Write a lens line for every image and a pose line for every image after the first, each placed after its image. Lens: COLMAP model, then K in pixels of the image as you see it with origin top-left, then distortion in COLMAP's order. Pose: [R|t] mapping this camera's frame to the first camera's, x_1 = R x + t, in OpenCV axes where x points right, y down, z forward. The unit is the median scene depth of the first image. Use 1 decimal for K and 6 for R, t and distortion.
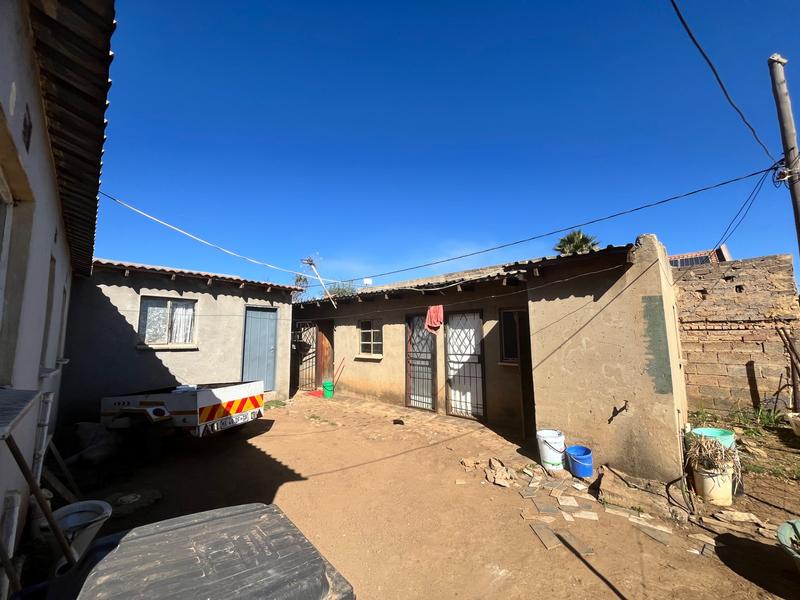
lens RADIAL K [[324.6, 0, 398.6], [0, 324.6, 298.3], [0, 0, 1]] dist [0.001130, -0.000856]
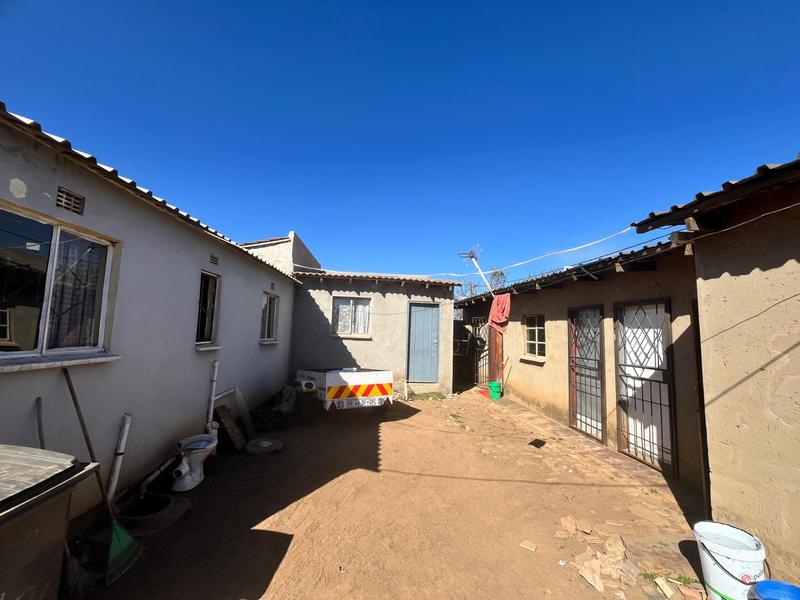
lens RADIAL K [[324.6, 0, 398.3], [0, 324.6, 299.1], [0, 0, 1]] dist [0.001130, -0.000856]
pose [[0.750258, -0.032480, -0.660347, 0.271292], [0.041886, 0.999121, -0.001553, 0.015590], [0.659817, -0.026494, 0.750959, 0.181041]]
